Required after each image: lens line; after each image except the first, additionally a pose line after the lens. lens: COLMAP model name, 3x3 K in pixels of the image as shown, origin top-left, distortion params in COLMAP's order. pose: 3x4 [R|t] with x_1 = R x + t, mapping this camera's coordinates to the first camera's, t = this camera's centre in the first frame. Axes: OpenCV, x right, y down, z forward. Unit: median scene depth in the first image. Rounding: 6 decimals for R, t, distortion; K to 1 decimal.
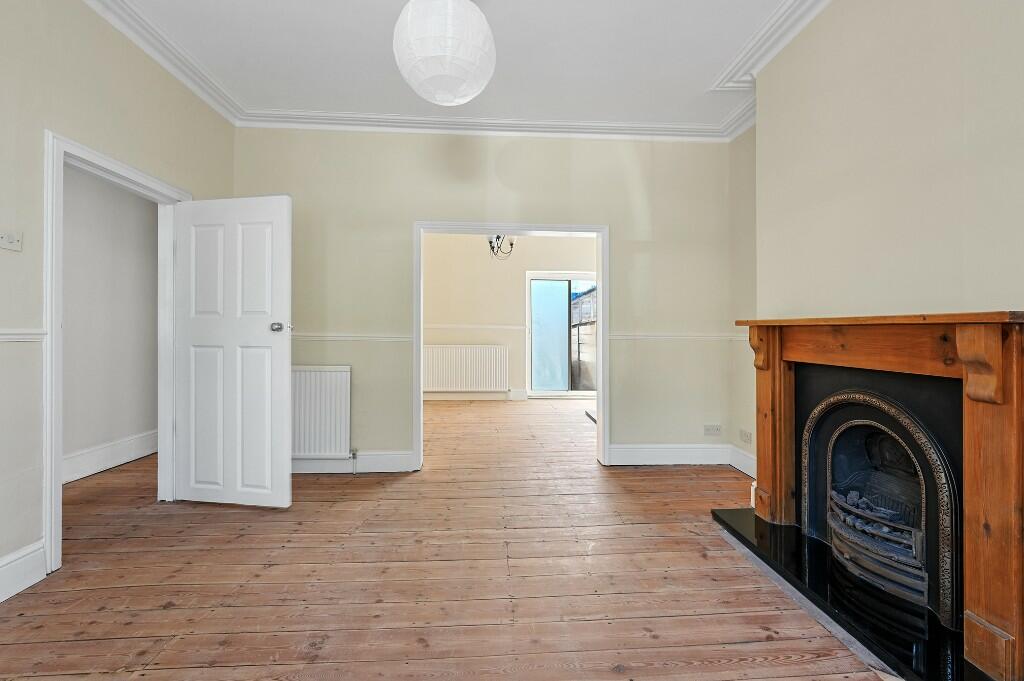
lens RADIAL K [[417.9, 0, 524.0], [0, 417.9, 327.9], [0, 0, 1]] dist [-0.007732, 0.001217]
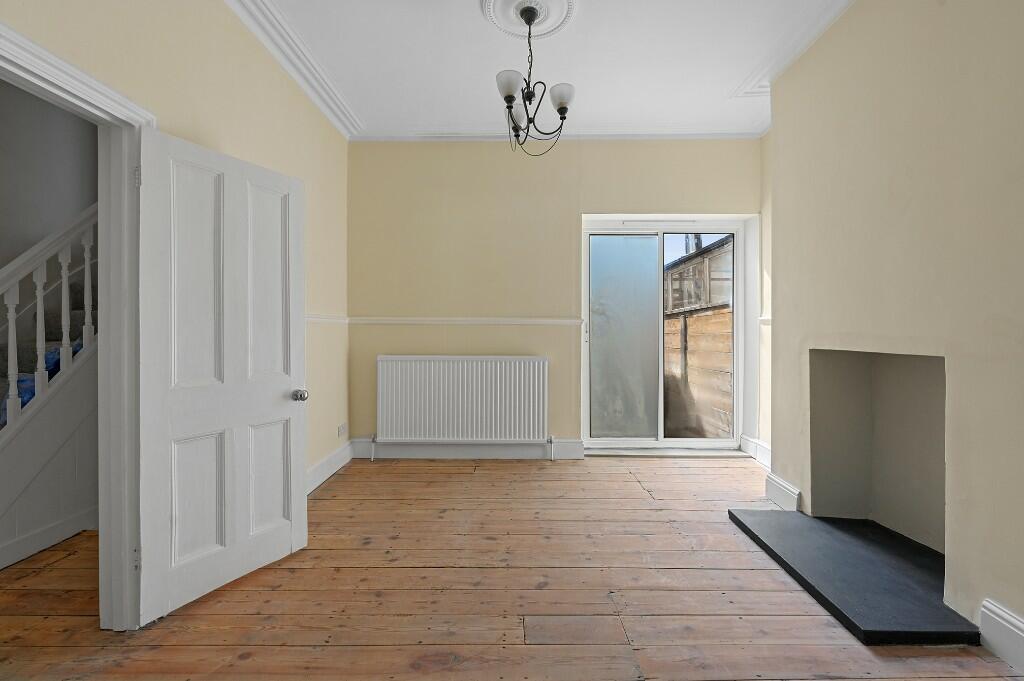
lens RADIAL K [[417.9, 0, 505.1], [0, 417.9, 327.4], [0, 0, 1]] dist [-0.007732, 0.001217]
pose [[0.994315, -0.007057, -0.106242, -0.042010], [0.007549, 0.999963, 0.004223, 0.005049], [0.106209, -0.005000, 0.994331, 0.582415]]
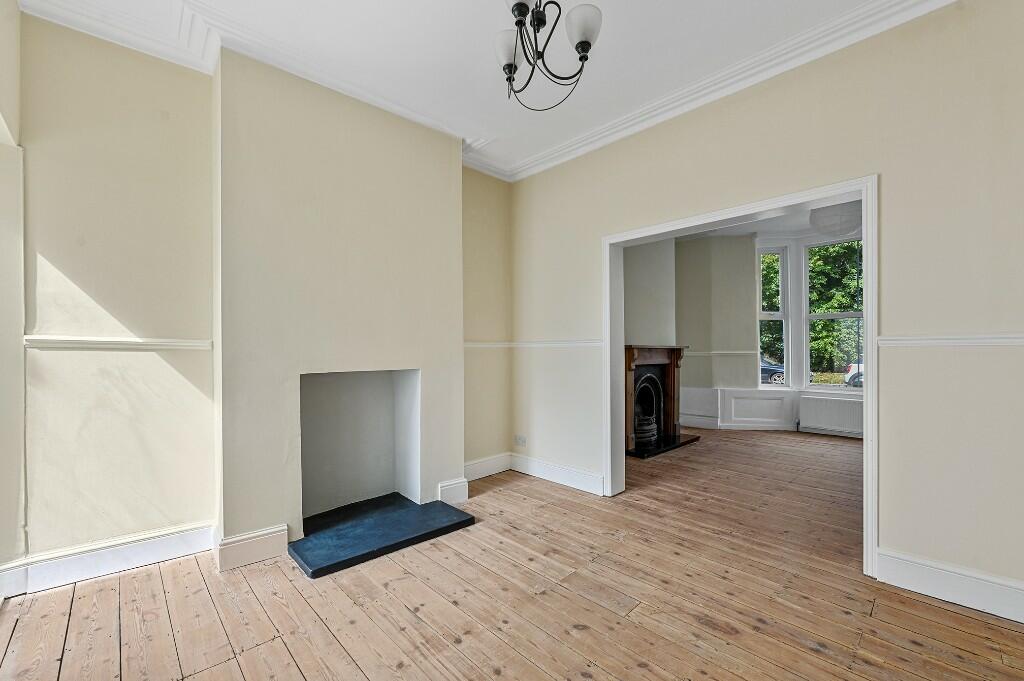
lens RADIAL K [[417.9, 0, 521.1], [0, 417.9, 356.2], [0, 0, 1]] dist [-0.007732, 0.001217]
pose [[-0.635566, -0.014590, 0.771908, -0.239876], [-0.006591, 0.999888, 0.013472, 0.004884], [-0.772018, 0.003475, -0.635591, 1.096620]]
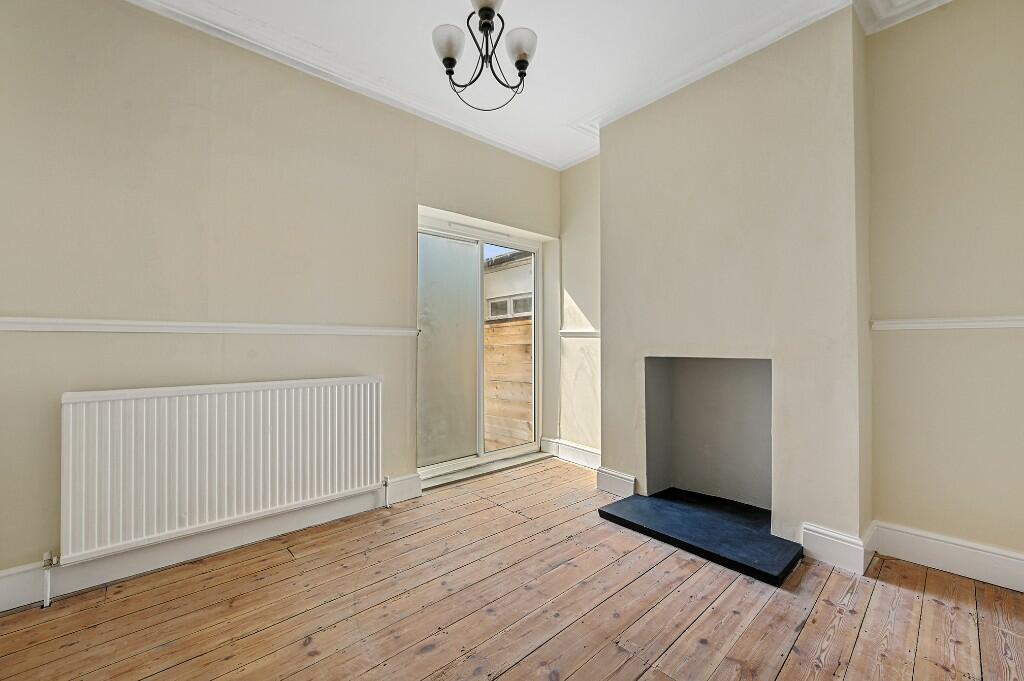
lens RADIAL K [[417.9, 0, 511.2], [0, 417.9, 338.9], [0, 0, 1]] dist [-0.007732, 0.001217]
pose [[0.800015, -0.005786, 0.599952, -0.203713], [0.003880, 0.999982, 0.004471, 0.006308], [-0.599967, -0.001249, 0.800023, 0.716976]]
